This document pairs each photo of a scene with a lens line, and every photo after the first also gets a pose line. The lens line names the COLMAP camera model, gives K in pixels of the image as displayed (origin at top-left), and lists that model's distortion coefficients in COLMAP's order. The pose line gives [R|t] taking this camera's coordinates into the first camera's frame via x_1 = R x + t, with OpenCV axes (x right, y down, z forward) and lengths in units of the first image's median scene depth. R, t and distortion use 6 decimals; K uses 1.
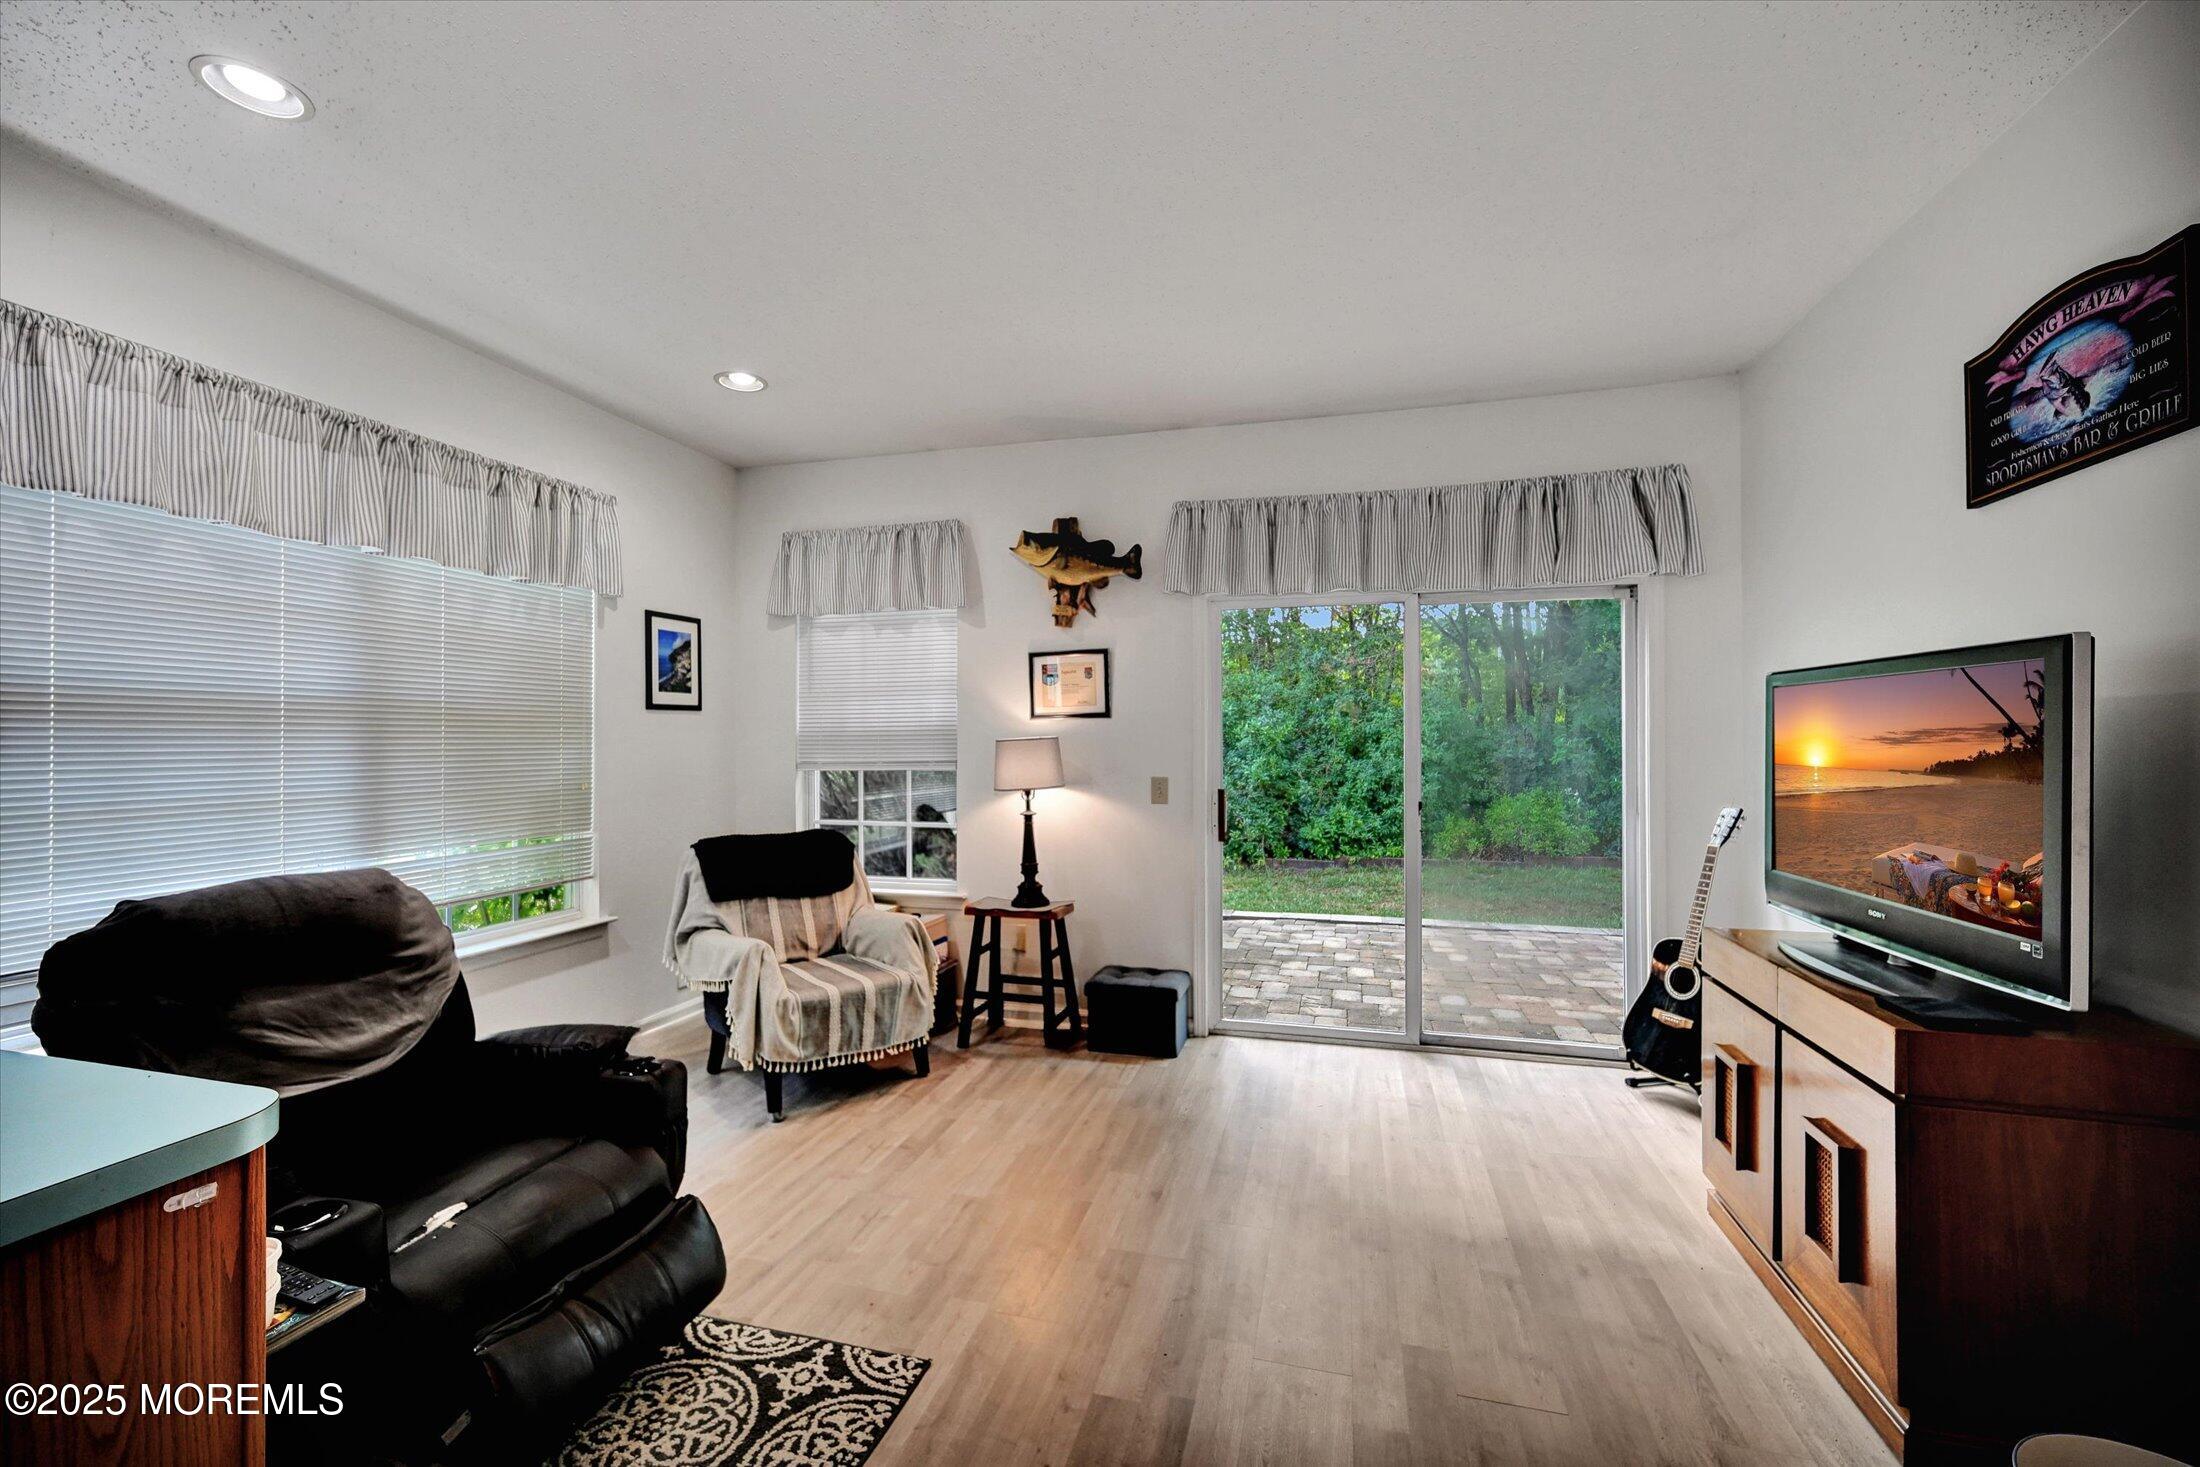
lens RADIAL K [[1086.3, 0, 1170.6], [0, 1086.3, 740.6], [0, 0, 1]] dist [0.018679, -0.001151]
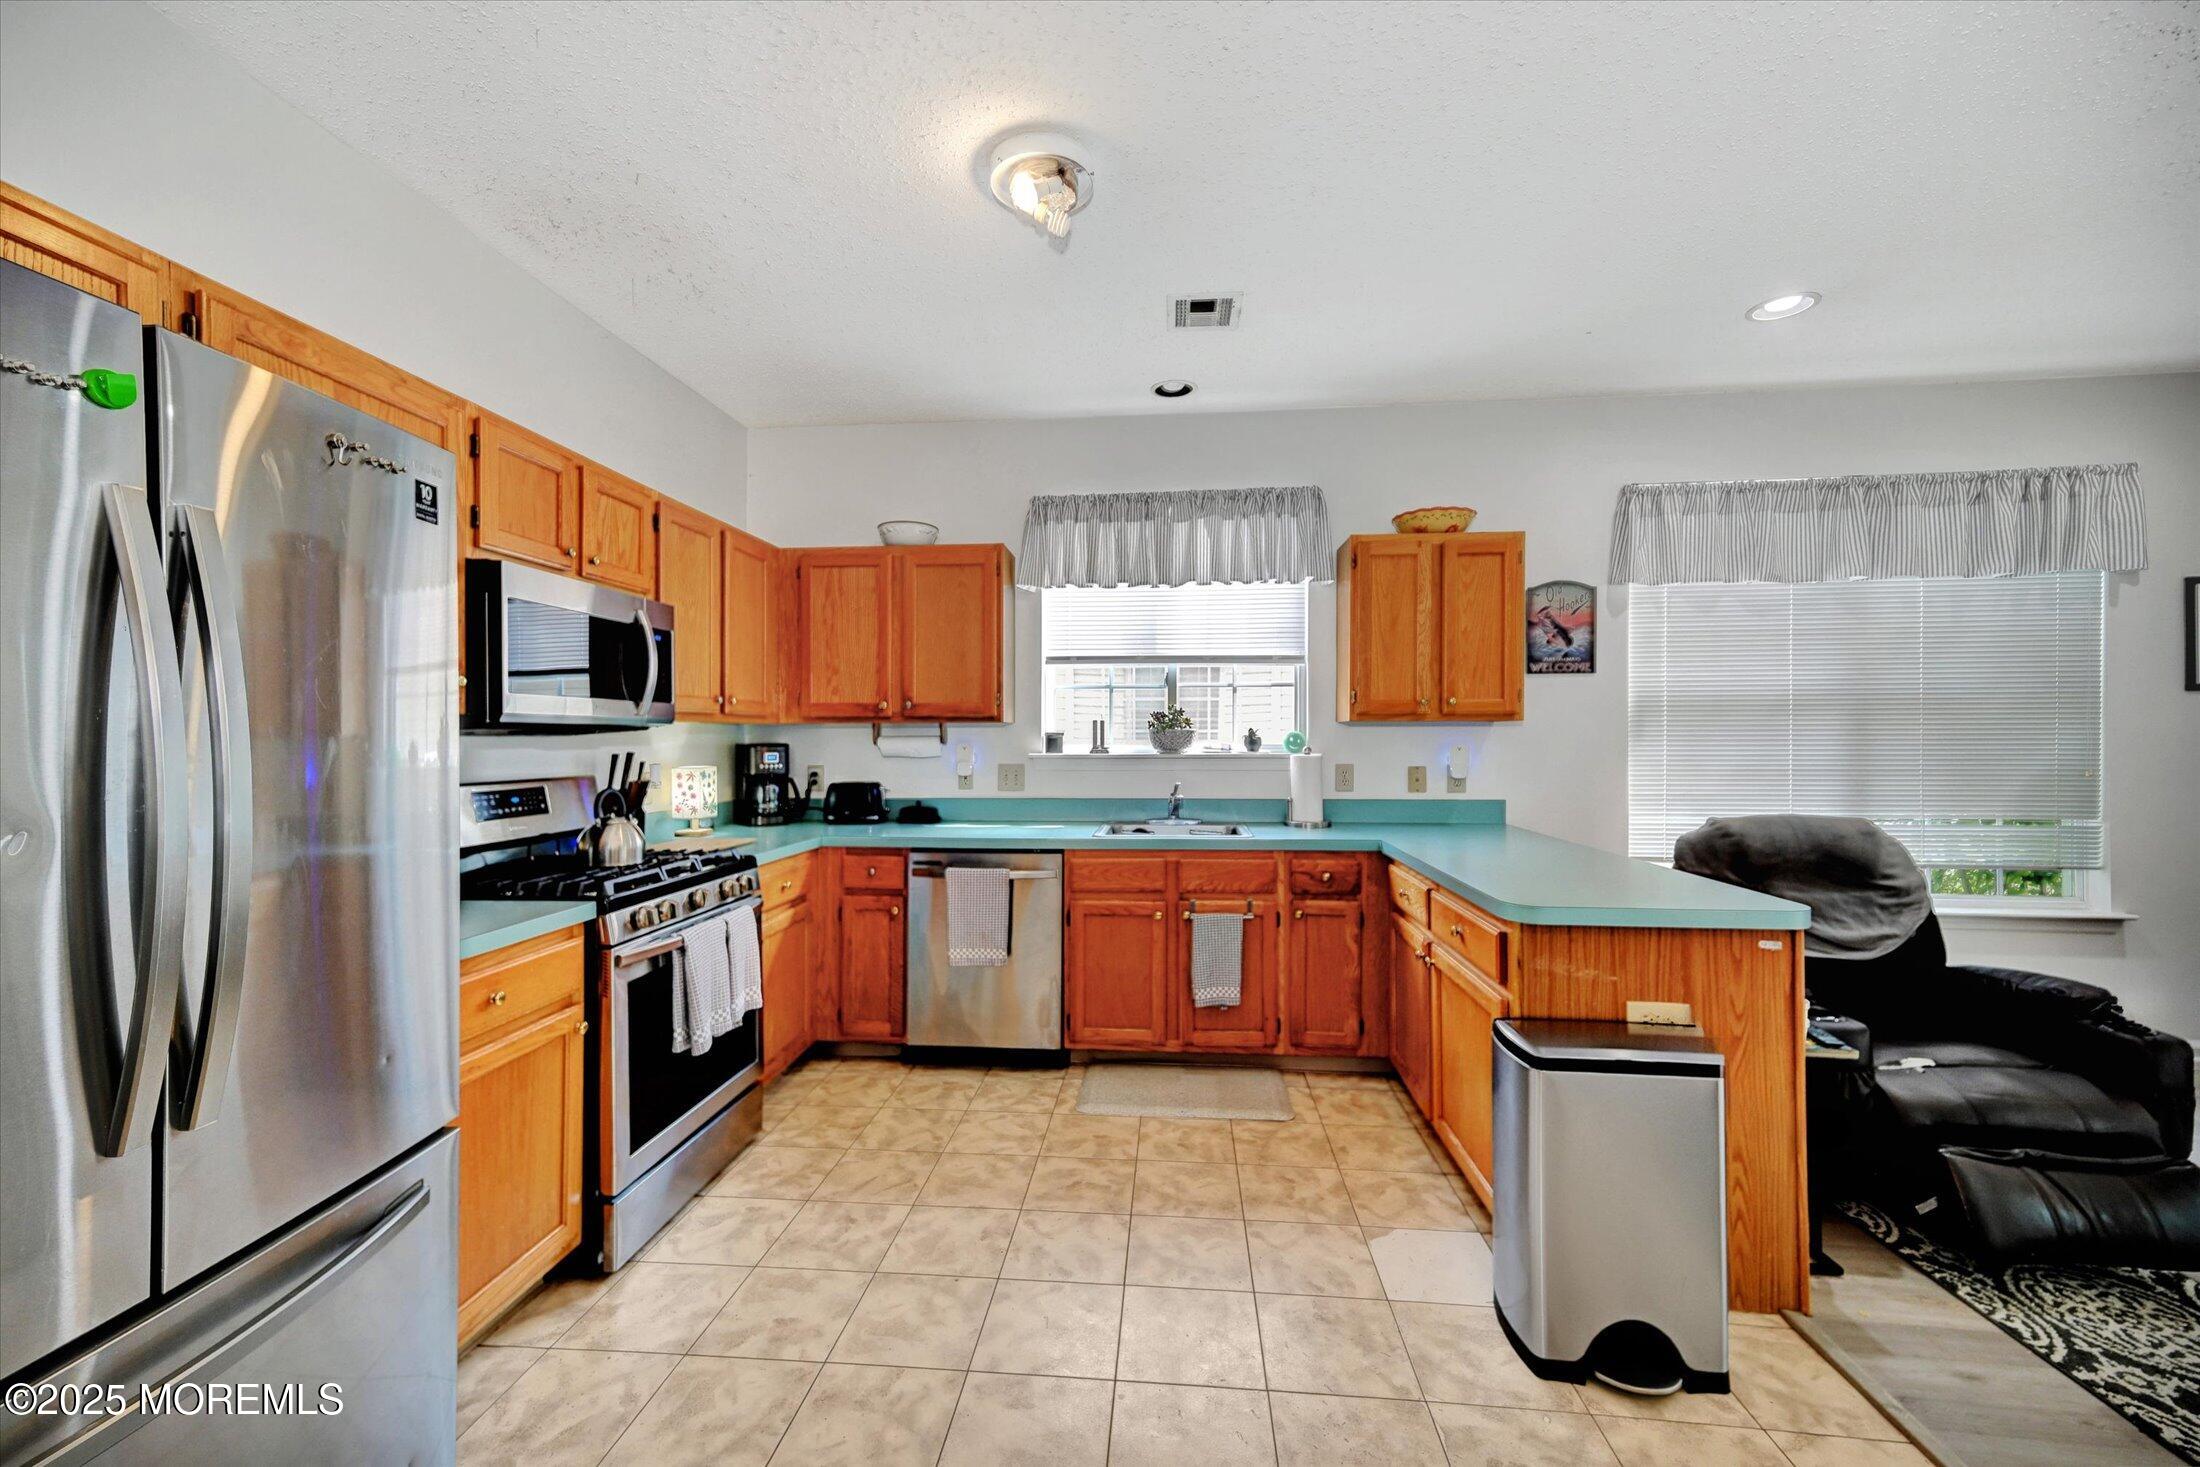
lens RADIAL K [[878.7, 0, 1102.2], [0, 878.7, 738.0], [0, 0, 1]] dist [0.000139, 0.003388]
pose [[0.230975, 0.005132, -0.972946, 0.126543], [0.005991, 0.999960, 0.006697, 0.002501], [0.972941, -0.007376, 0.230935, -0.176463]]
